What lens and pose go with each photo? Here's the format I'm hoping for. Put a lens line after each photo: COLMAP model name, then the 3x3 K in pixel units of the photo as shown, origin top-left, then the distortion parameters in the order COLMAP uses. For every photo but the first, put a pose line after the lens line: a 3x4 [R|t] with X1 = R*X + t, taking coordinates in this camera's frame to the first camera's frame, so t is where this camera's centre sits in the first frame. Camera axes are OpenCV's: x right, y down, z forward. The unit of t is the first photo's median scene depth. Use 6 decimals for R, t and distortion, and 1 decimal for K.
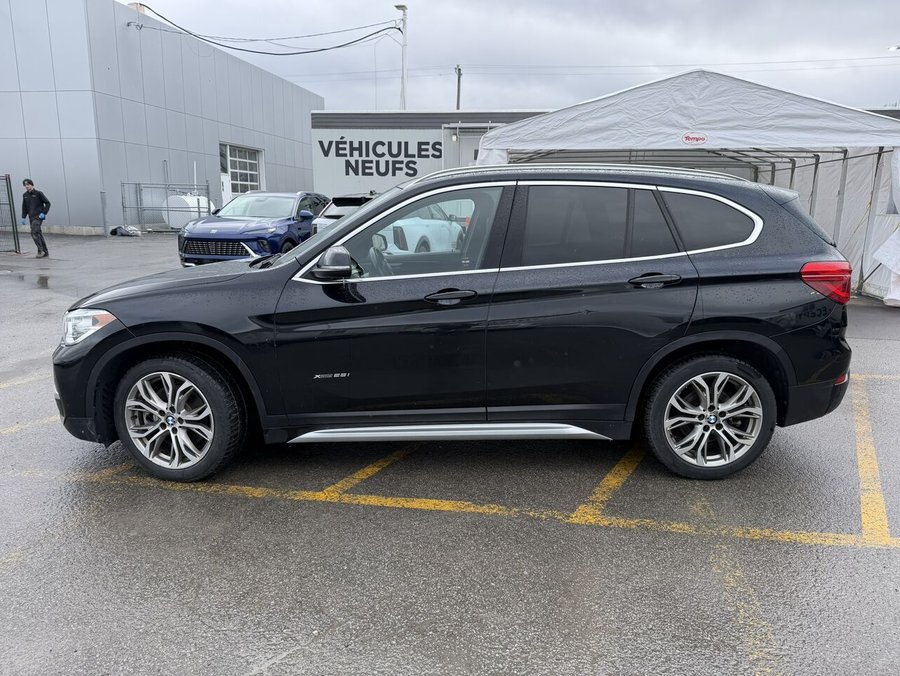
lens RADIAL K [[632.8, 0, 445.3], [0, 632.8, 347.3], [0, 0, 1]] dist [0.024093, -0.034287]
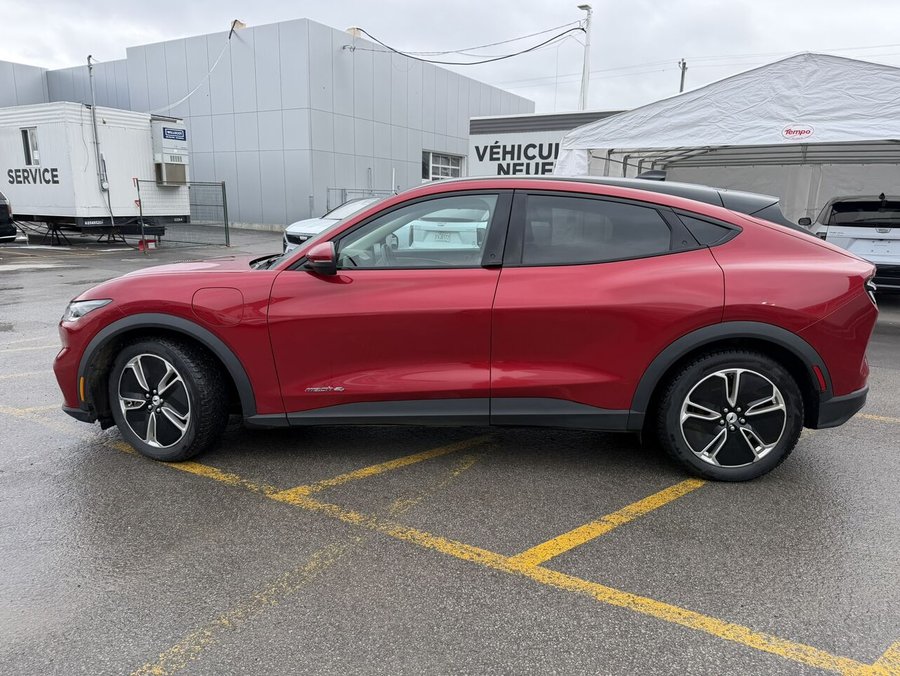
lens RADIAL K [[635.6, 0, 442.0], [0, 635.6, 342.9], [0, 0, 1]] dist [0.017296, -0.028081]
pose [[0.935590, 0.073584, -0.345335, 0.136960], [-0.077210, 0.997010, 0.003263, -0.002602], [0.344543, 0.023611, 0.938474, 0.010646]]
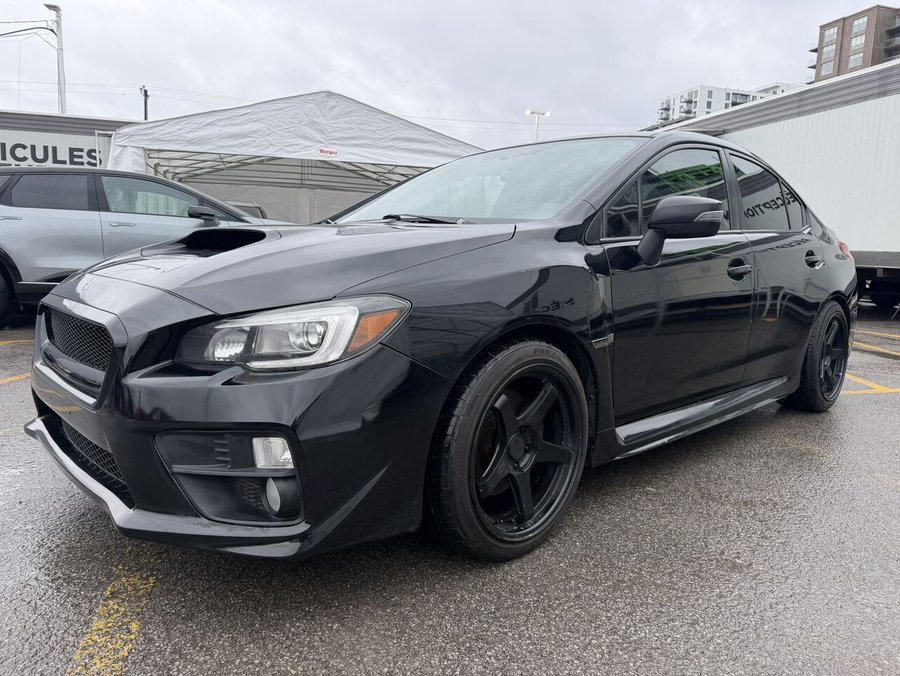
lens RADIAL K [[632.8, 0, 450.5], [0, 632.8, 338.9], [0, 0, 1]] dist [0.024093, -0.034287]
pose [[0.905076, -0.042448, 0.423125, 0.054940], [0.071457, 0.996039, -0.052925, 0.037139], [-0.419203, 0.078137, 0.904524, -0.033624]]
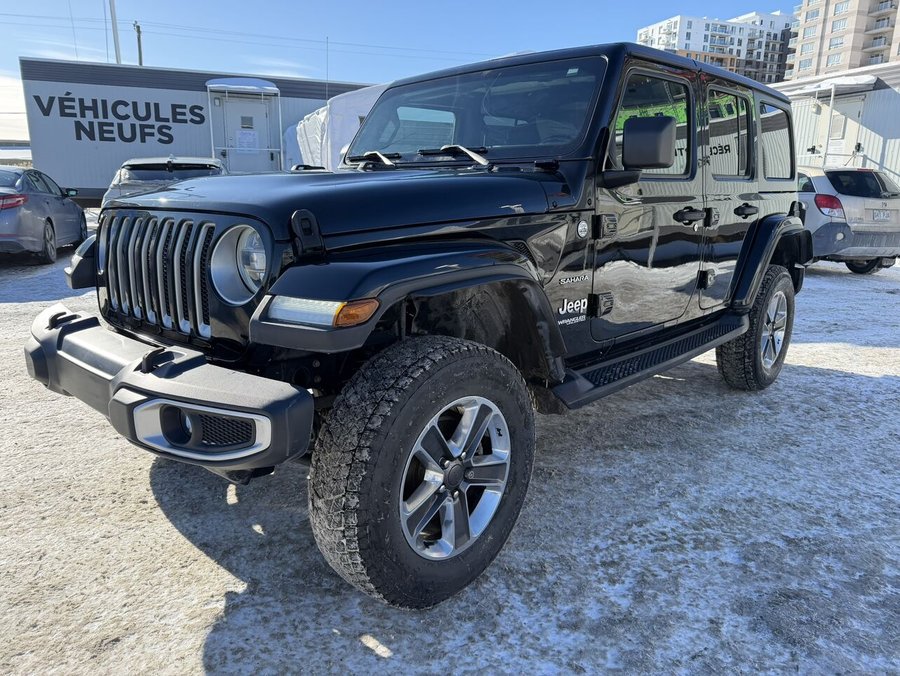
lens RADIAL K [[635.3, 0, 448.0], [0, 635.3, 342.7], [0, 0, 1]] dist [-0.005731, -0.000904]
pose [[0.884250, -0.104162, 0.455249, -0.136793], [0.092167, 0.994560, 0.048537, -0.006882], [-0.457828, -0.000960, 0.889040, 0.056035]]
